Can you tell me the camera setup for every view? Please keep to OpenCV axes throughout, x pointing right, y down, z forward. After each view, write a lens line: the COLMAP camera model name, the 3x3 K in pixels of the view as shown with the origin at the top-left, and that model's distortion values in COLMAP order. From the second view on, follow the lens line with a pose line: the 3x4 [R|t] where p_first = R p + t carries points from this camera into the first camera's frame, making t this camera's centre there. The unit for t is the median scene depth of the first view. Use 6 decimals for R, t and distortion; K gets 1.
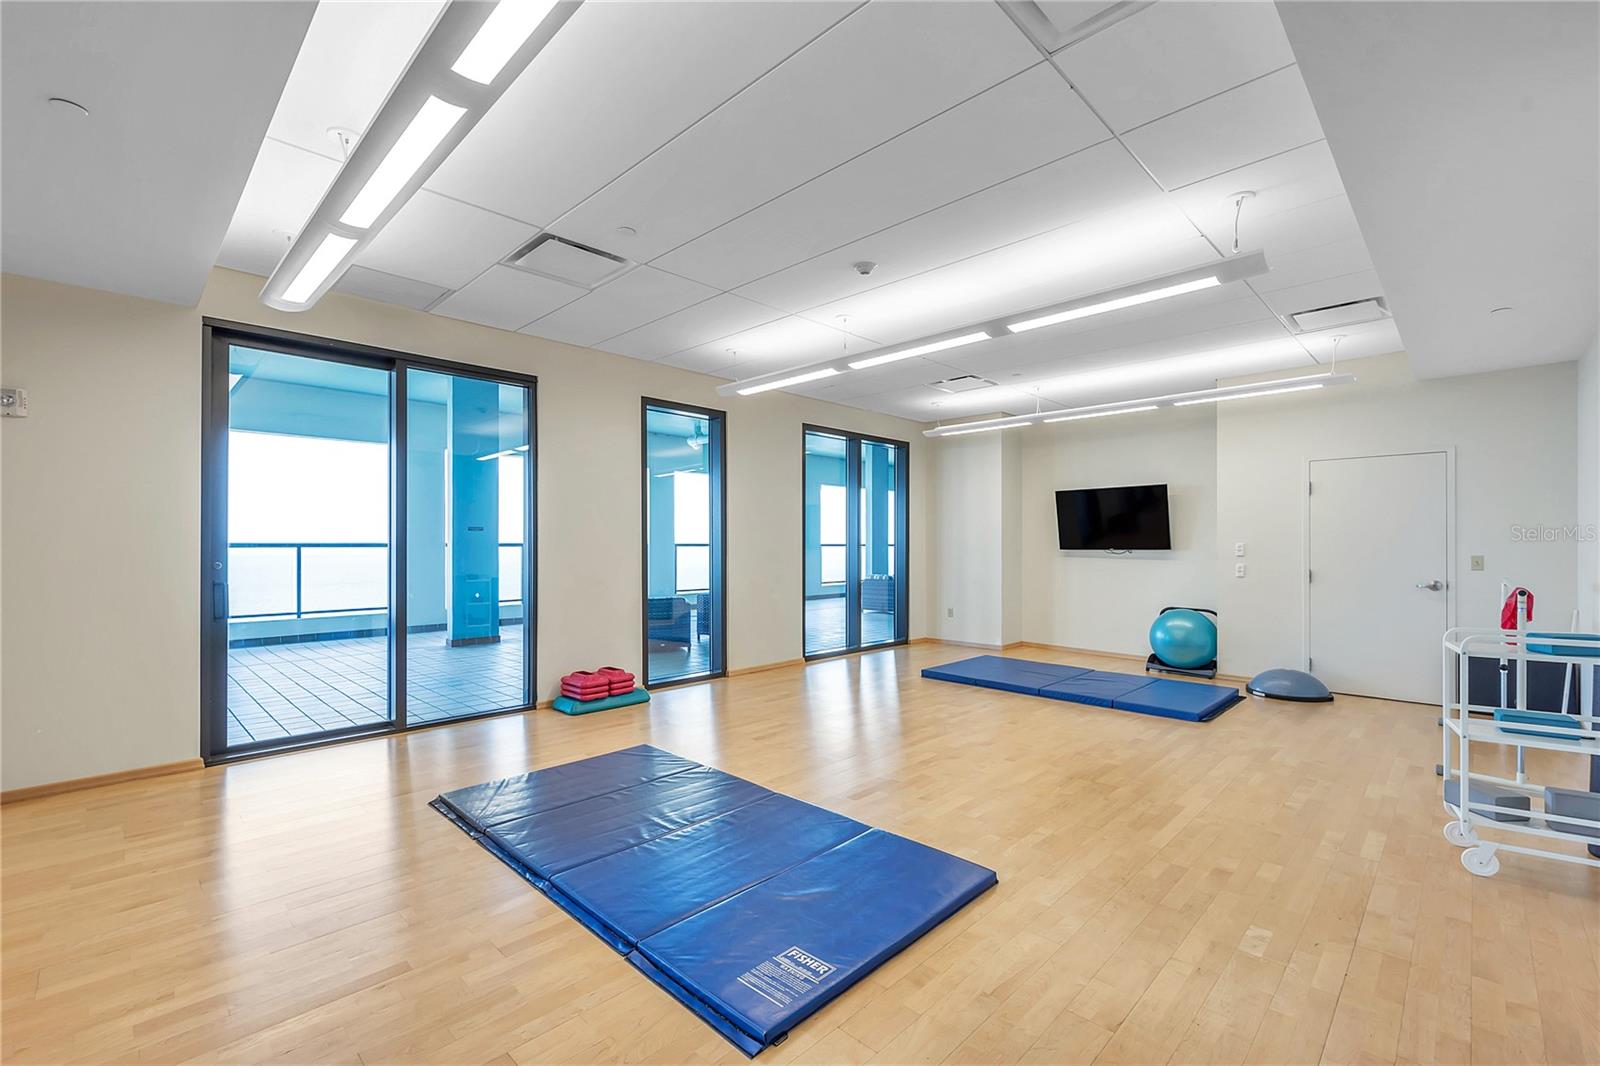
lens RADIAL K [[676.3, 0, 790.2], [0, 676.3, 540.4], [0, 0, 1]] dist [-0.000153, -0.000148]
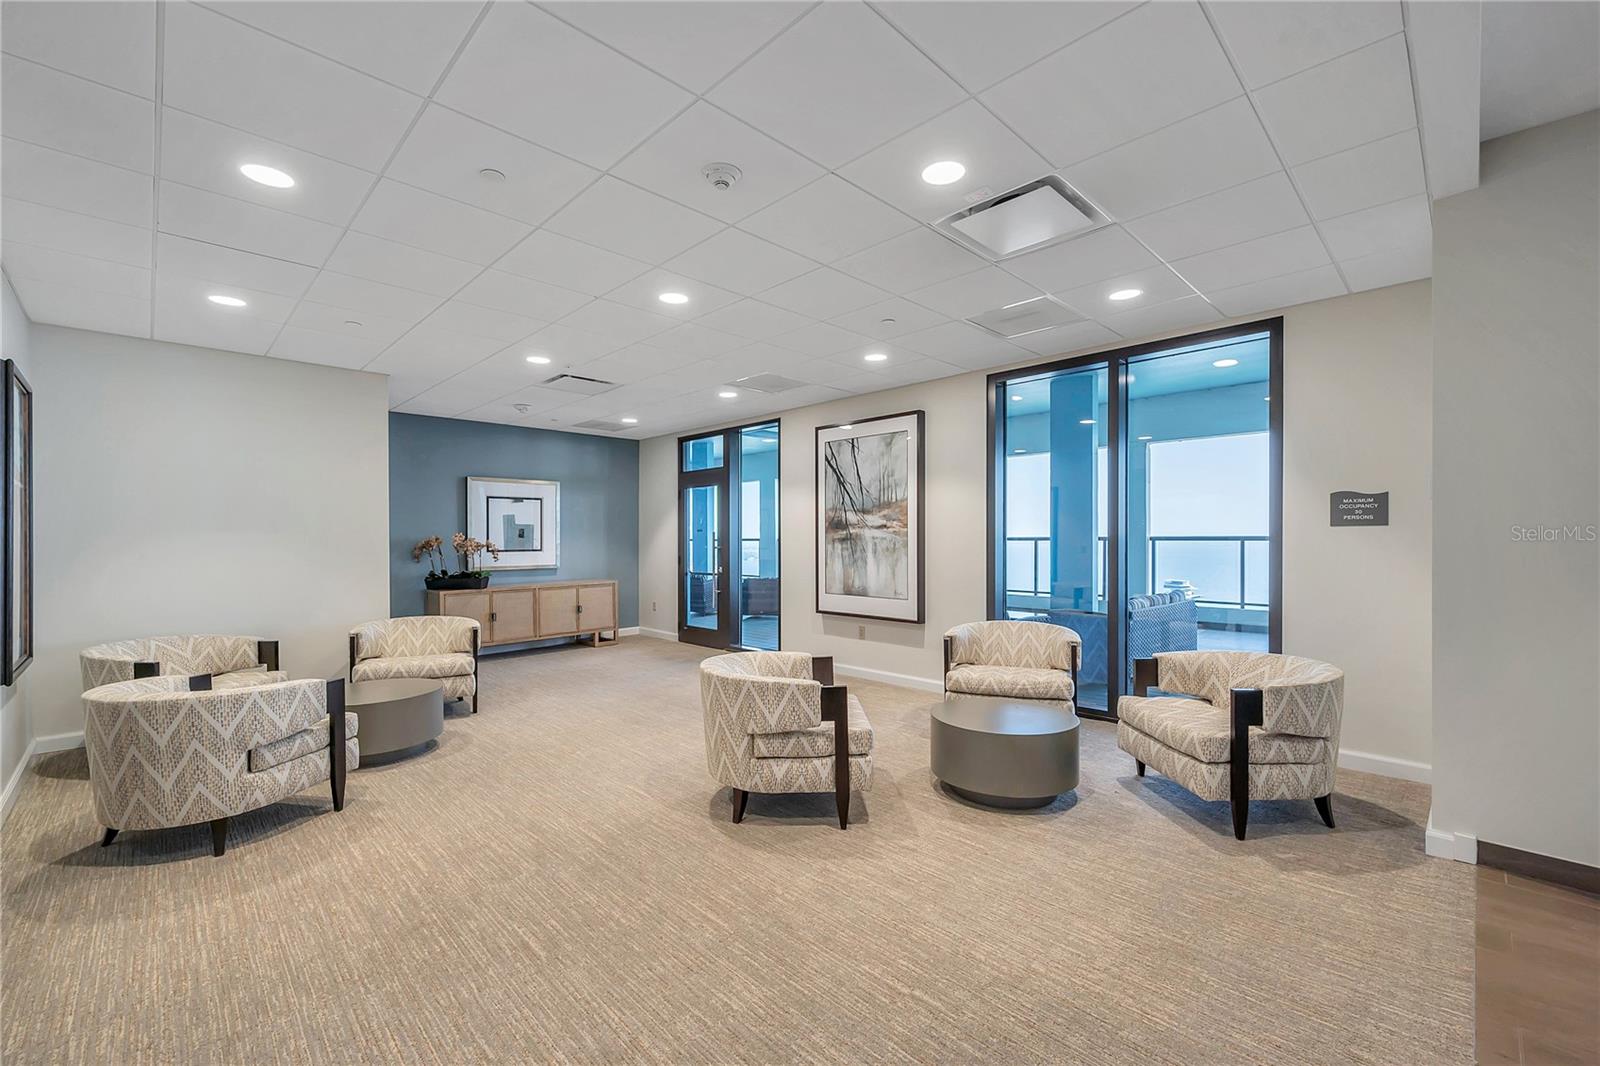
lens RADIAL K [[676.3, 0, 792.5], [0, 676.3, 537.6], [0, 0, 1]] dist [-0.000153, -0.000148]
pose [[-0.022625, -0.001029, -0.999743, 0.733247], [0.009392, 0.999955, -0.001242, 0.002587], [0.999700, -0.009417, -0.022615, 0.748039]]
